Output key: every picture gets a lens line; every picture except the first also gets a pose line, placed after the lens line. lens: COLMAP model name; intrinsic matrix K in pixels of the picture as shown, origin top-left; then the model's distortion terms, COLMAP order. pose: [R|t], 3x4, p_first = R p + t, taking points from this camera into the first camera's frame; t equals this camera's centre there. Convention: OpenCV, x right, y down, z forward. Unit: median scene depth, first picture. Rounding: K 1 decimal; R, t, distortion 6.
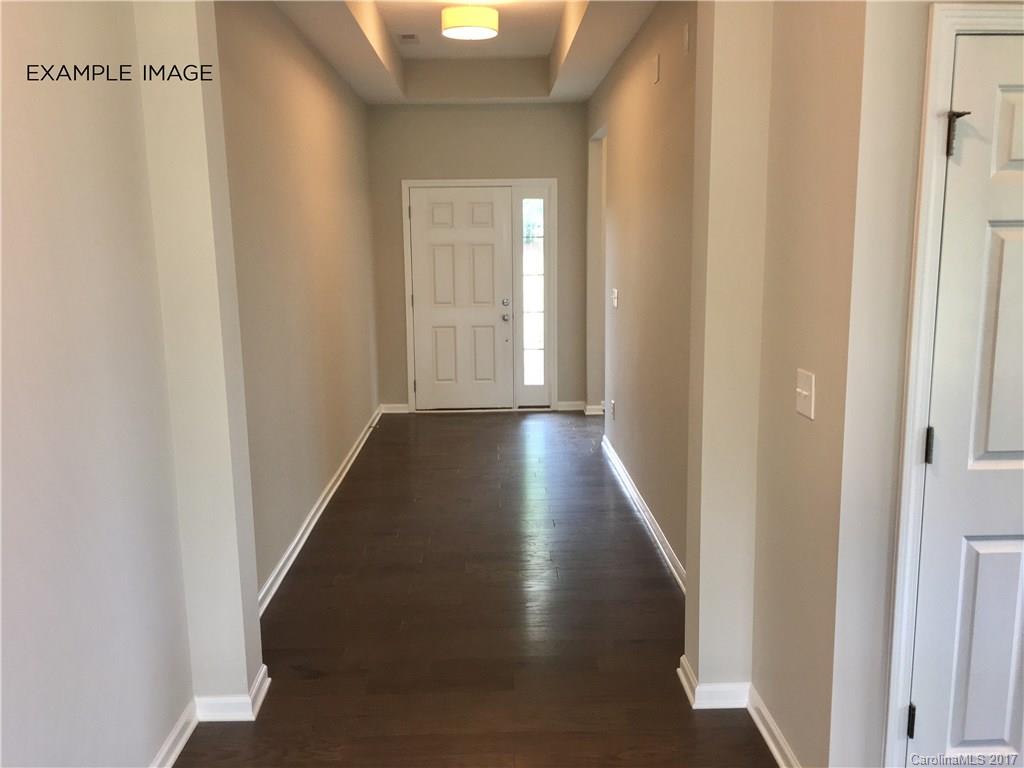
lens RADIAL K [[871.2, 0, 512.8], [0, 871.2, 383.8], [0, 0, 1]] dist [-0.030152, -0.005701]
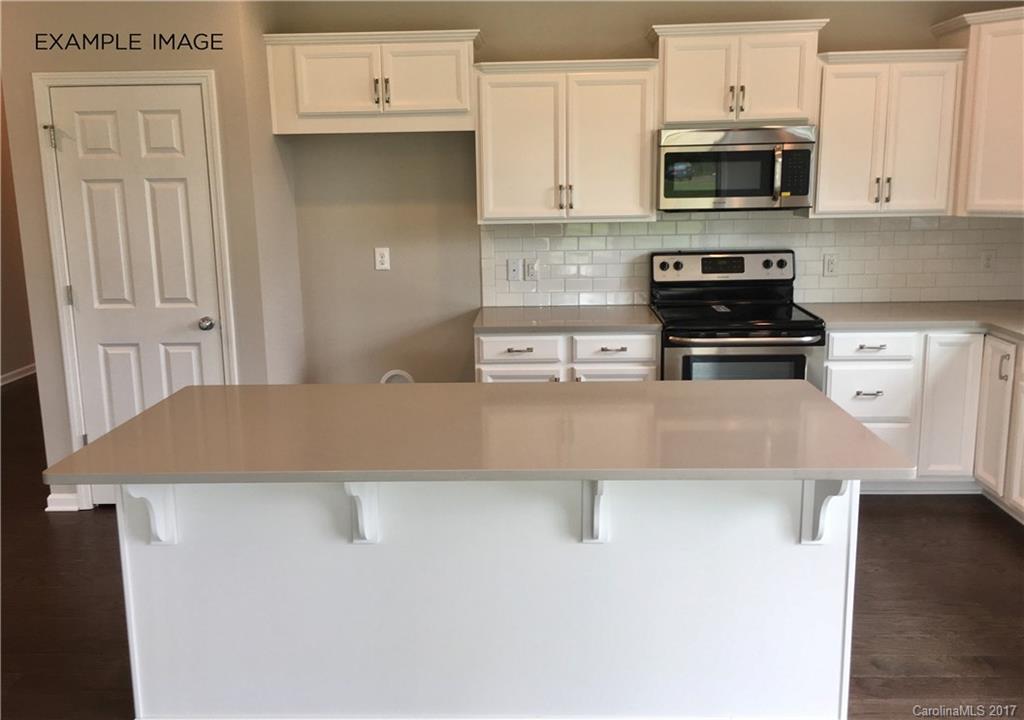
lens RADIAL K [[869.9, 0, 518.3], [0, 869.9, 341.8], [0, 0, 1]] dist [0.027541, -0.018564]
pose [[0.998299, 0.013649, -0.056680, 1.546082], [-0.014000, 0.999885, -0.005795, 0.168246], [0.056594, 0.006579, 0.998376, -0.883965]]
